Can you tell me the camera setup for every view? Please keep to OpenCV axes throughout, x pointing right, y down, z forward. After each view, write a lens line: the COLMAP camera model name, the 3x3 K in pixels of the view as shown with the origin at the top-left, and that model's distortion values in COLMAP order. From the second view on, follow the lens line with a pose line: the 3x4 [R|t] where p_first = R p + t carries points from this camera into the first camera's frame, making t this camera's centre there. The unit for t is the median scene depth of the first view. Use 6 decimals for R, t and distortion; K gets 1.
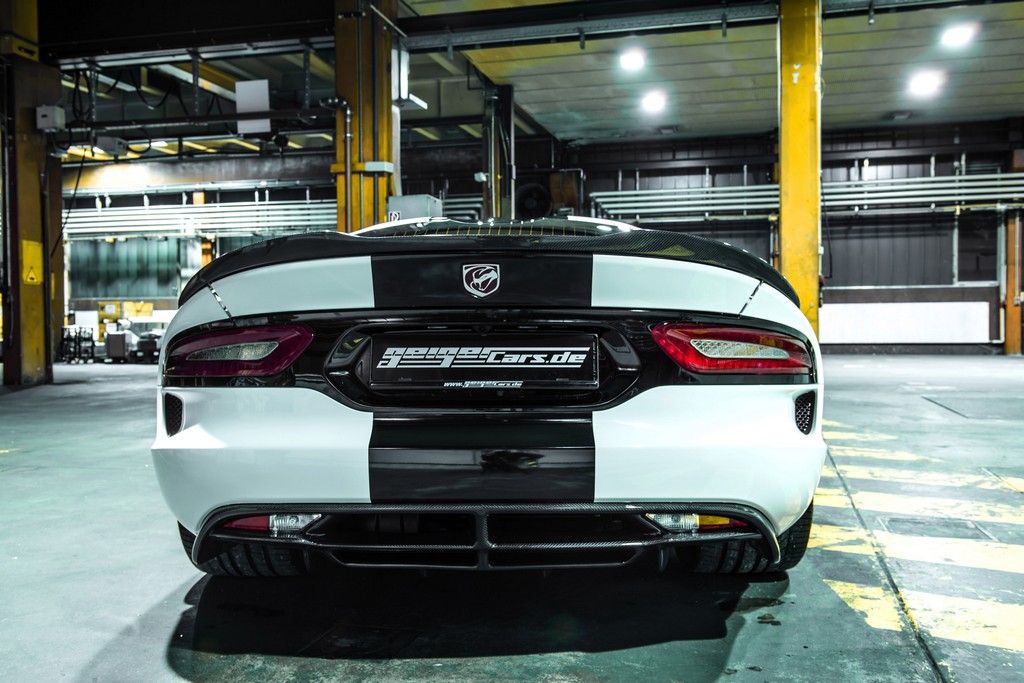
lens RADIAL K [[977.9, 0, 512.0], [0, 977.9, 340.3], [0, 0, 1]] dist [0.033680, 0.000000]
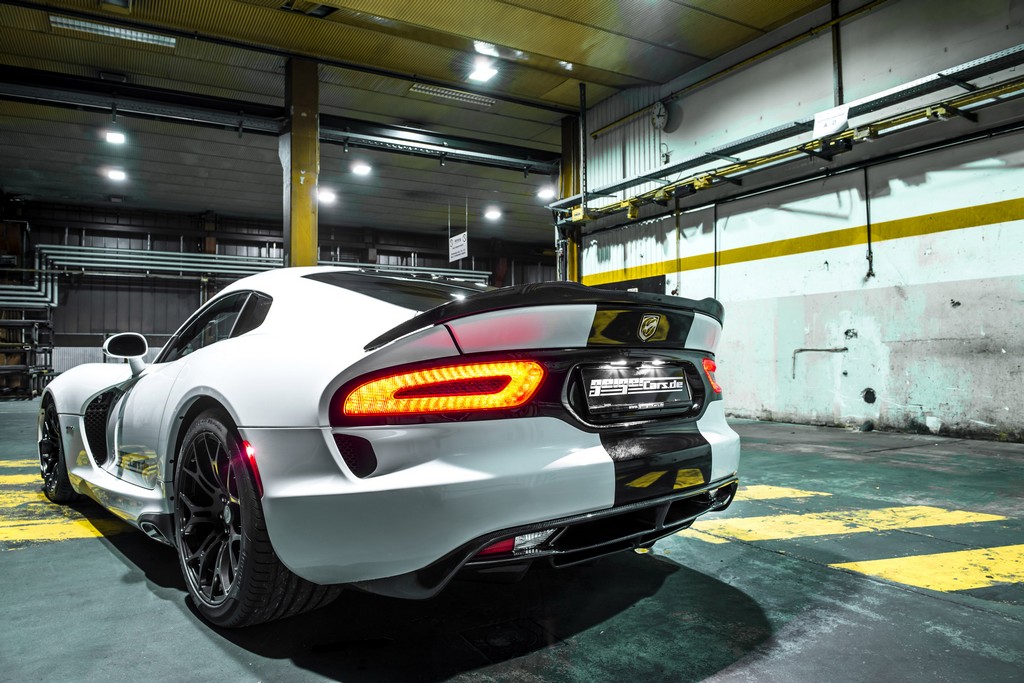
lens RADIAL K [[724.0, 0, 511.8], [0, 724.0, 339.4], [0, 0, 1]] dist [-0.048460, -0.005525]
pose [[0.689612, 0.020882, 0.723878, -0.774760], [0.014828, 0.998967, -0.042943, -0.005089], [-0.724027, 0.040348, 0.688591, 0.410226]]
